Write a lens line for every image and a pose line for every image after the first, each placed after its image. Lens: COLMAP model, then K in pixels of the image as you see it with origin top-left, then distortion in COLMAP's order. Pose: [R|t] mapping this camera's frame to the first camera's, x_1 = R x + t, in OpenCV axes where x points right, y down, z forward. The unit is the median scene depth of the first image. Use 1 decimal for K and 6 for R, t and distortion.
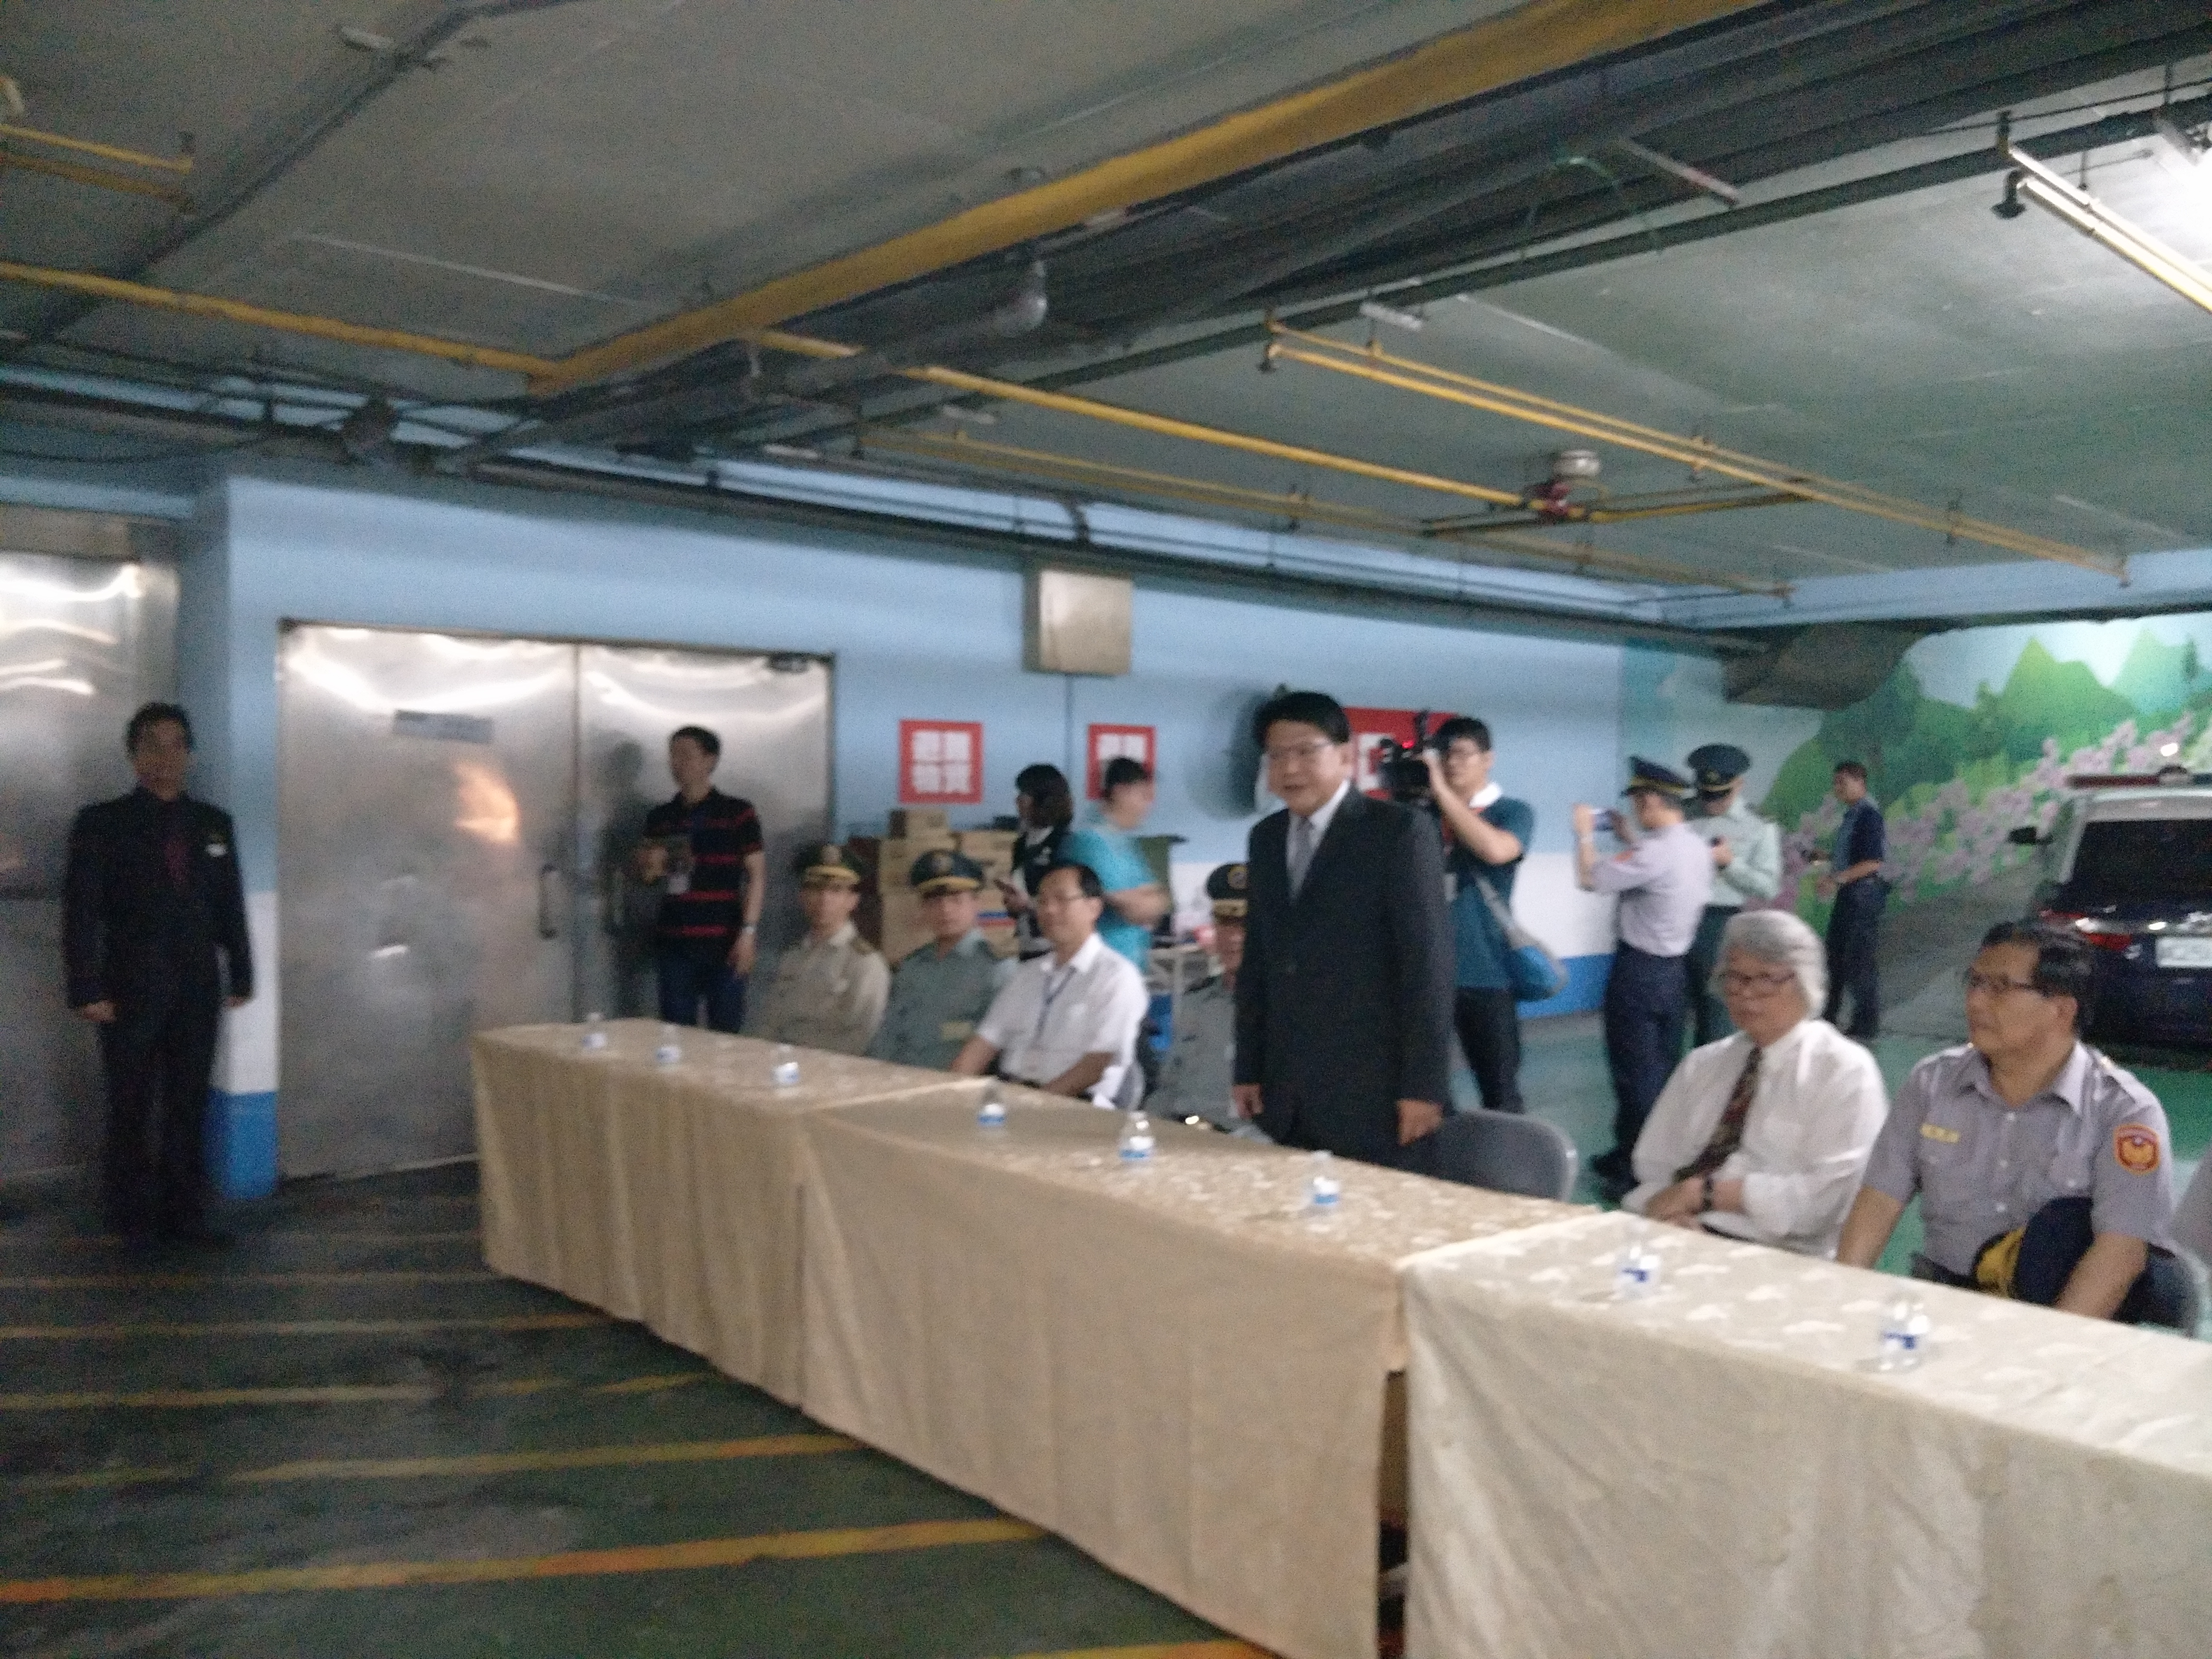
lens RADIAL K [[1792.8, 0, 1105.5], [0, 1792.8, 826.1], [0, 0, 1]] dist [-0.000333, -0.001708]
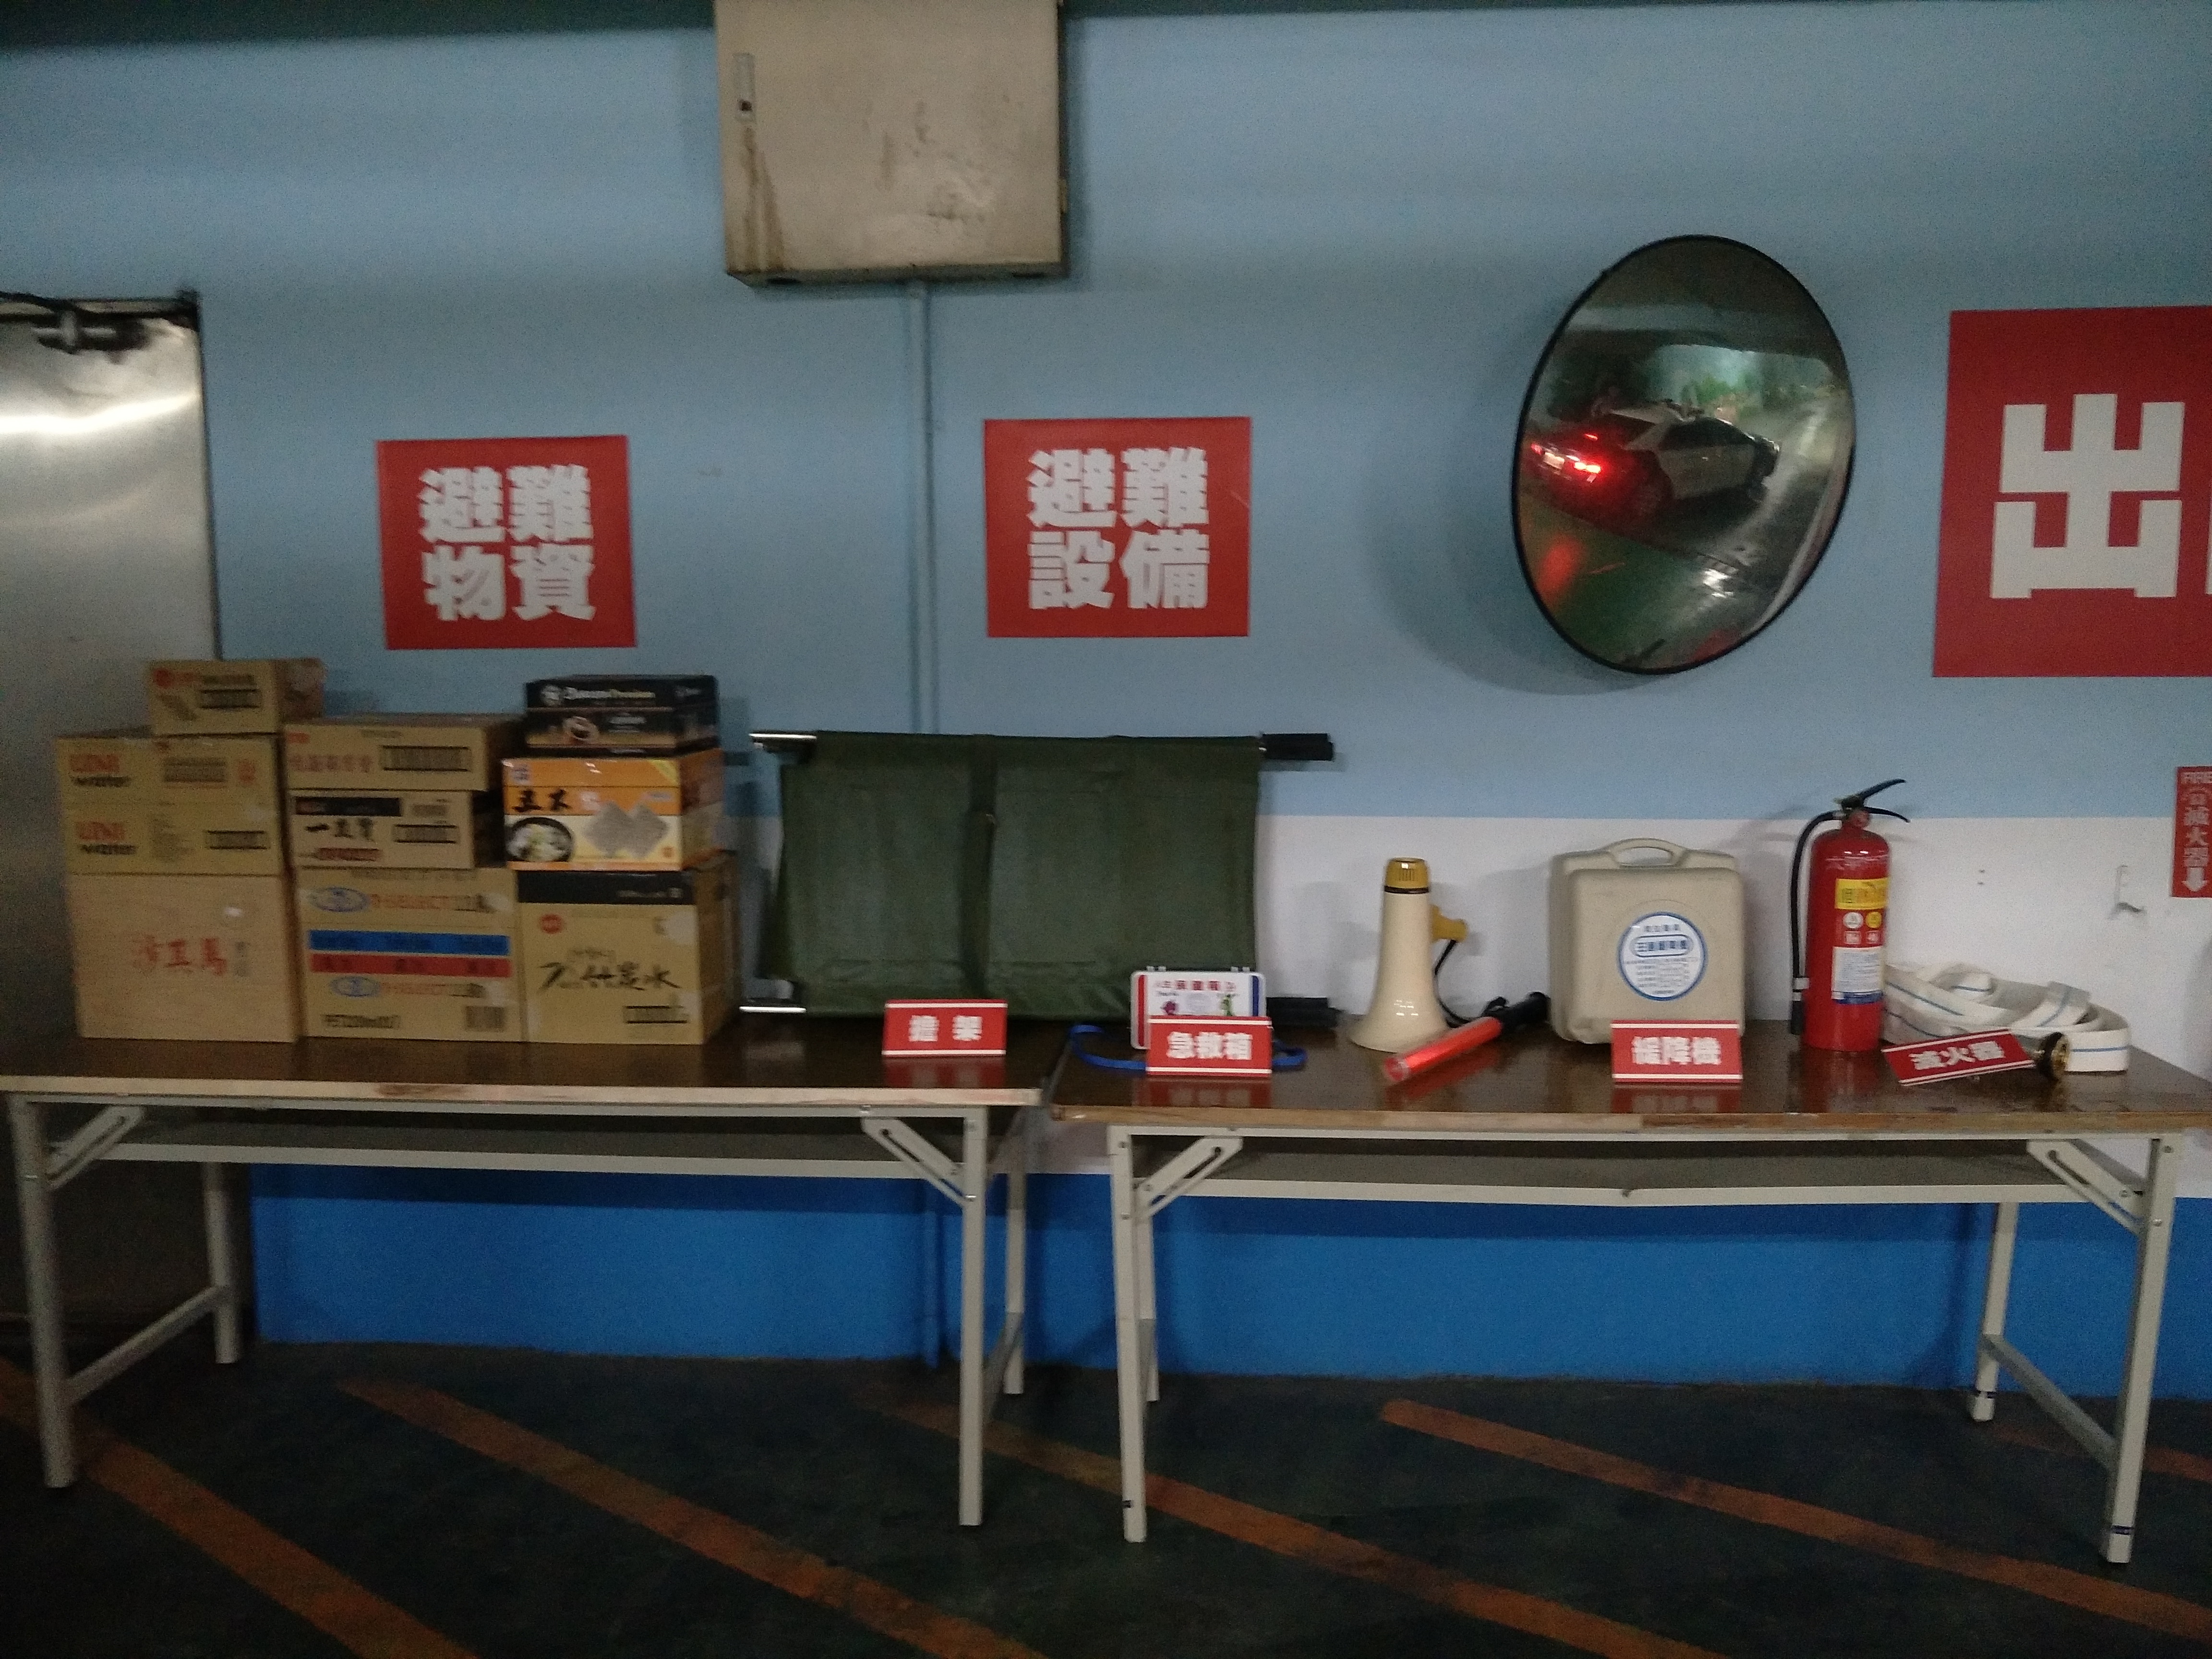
lens RADIAL K [[1792.8, 0, 1104.0], [0, 1792.8, 829.6], [0, 0, 1]] dist [-0.000333, -0.001708]
pose [[0.669815, 0.084747, -0.737676, 0.294312], [-0.000087, 0.993474, 0.114056, -0.017880], [0.742528, -0.076332, 0.665452, 0.825936]]
